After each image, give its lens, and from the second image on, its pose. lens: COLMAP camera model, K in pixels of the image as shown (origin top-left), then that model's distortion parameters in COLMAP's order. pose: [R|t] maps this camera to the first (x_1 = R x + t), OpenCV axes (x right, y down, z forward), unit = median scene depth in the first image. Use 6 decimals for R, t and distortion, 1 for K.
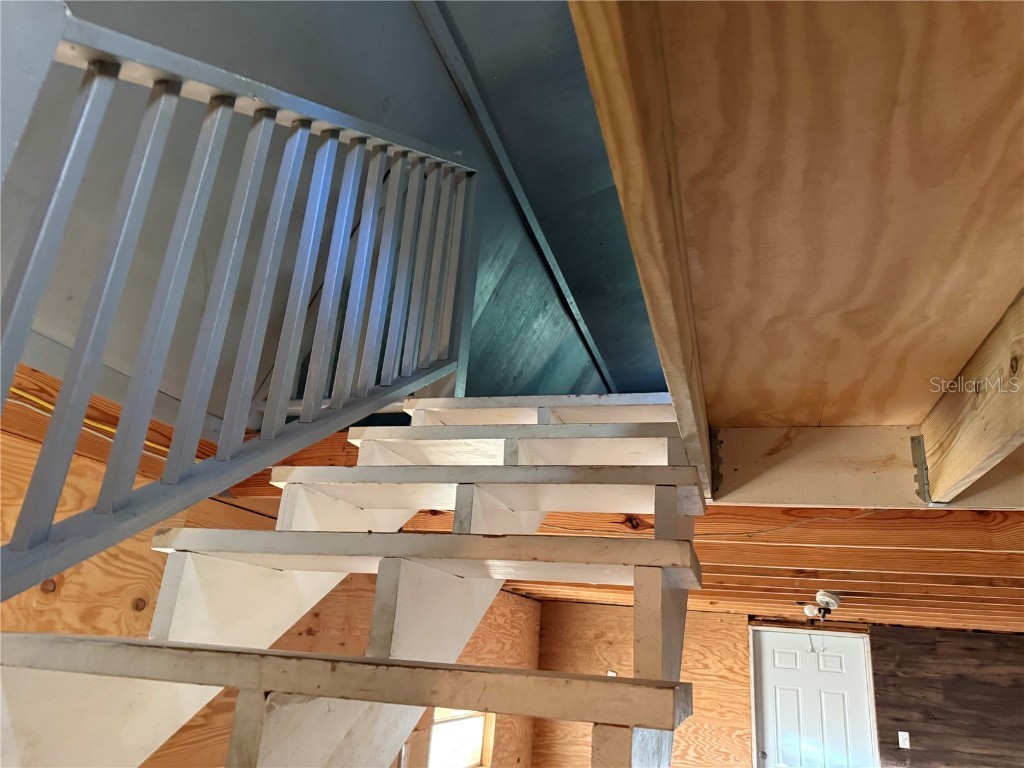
lens RADIAL K [[737.2, 0, 519.0], [0, 737.2, 383.0], [0, 0, 1]] dist [0.030015, -0.023332]
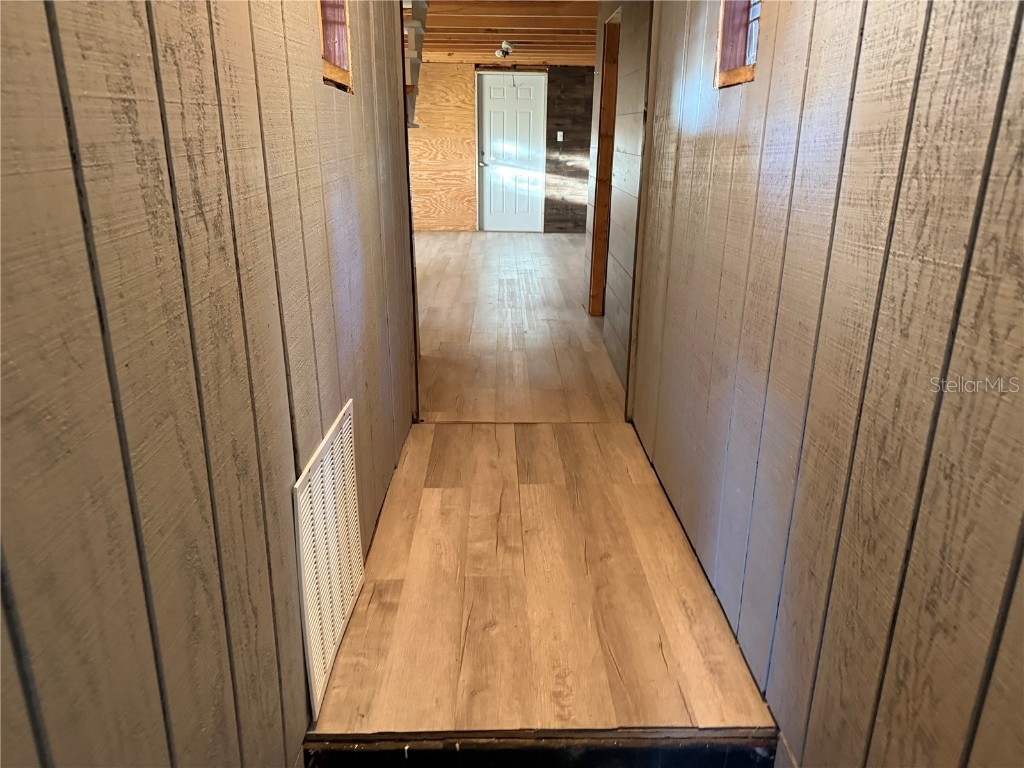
lens RADIAL K [[699.8, 0, 517.7], [0, 699.8, 405.6], [0, 0, 1]] dist [0.131040, -0.334904]
pose [[0.952030, -0.165129, 0.257626, -0.096671], [-0.047896, 0.751116, 0.658430, -0.121648], [-0.302233, -0.639185, 0.707176, -0.510787]]
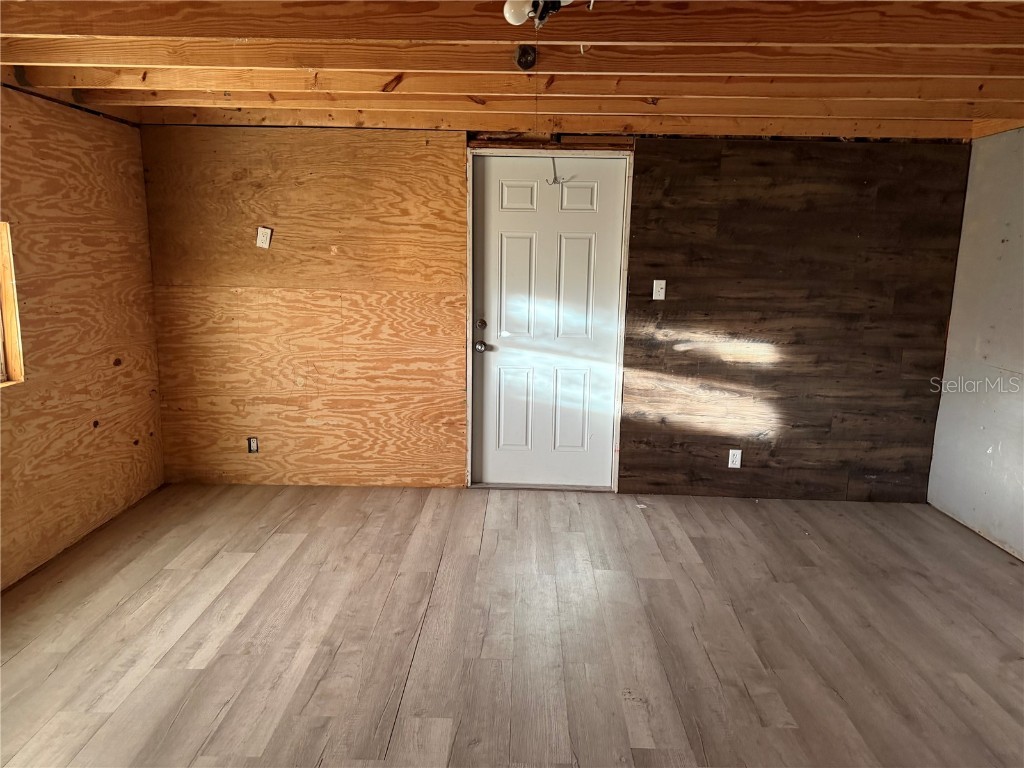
lens RADIAL K [[716.2, 0, 516.9], [0, 716.2, 382.6], [0, 0, 1]] dist [0.138089, -0.240203]
pose [[0.961956, -0.104753, 0.252322, 0.180853], [-0.039499, 0.860542, 0.507846, 0.191241], [-0.270333, -0.498493, 0.823666, 0.381271]]
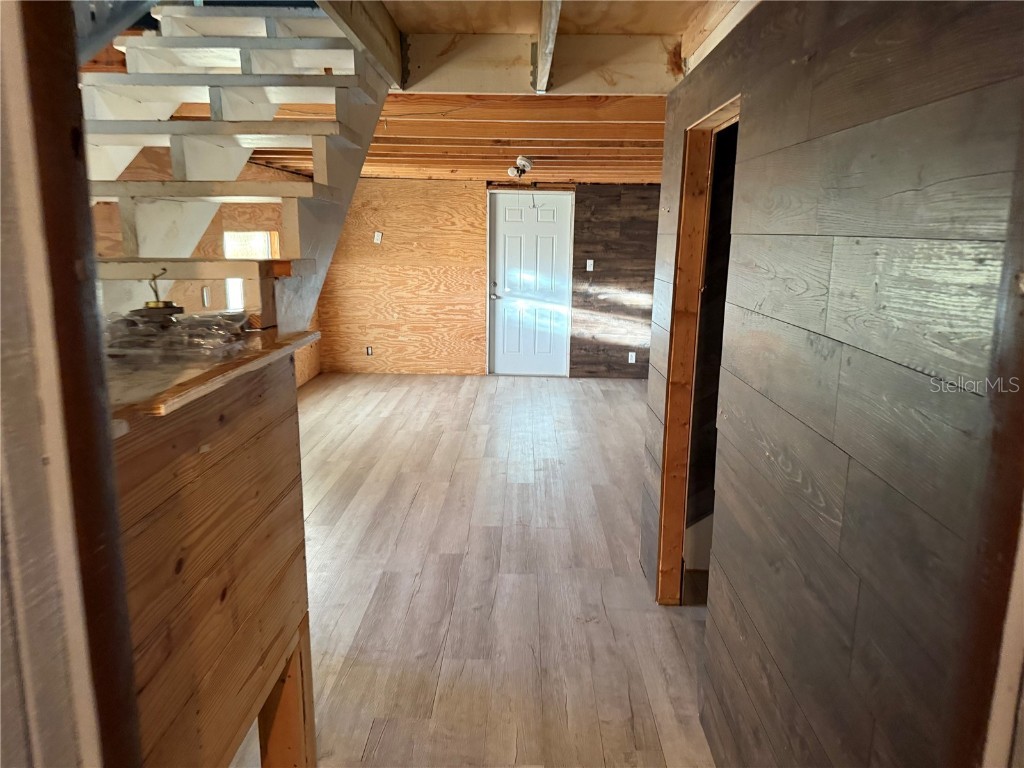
lens RADIAL K [[716.2, 0, 516.9], [0, 716.2, 382.6], [0, 0, 1]] dist [0.138089, -0.240203]
pose [[0.961296, -0.111612, 0.251896, 0.019207], [-0.039152, 0.849655, 0.525884, -0.038443], [-0.272720, -0.515393, 0.812400, -0.173440]]
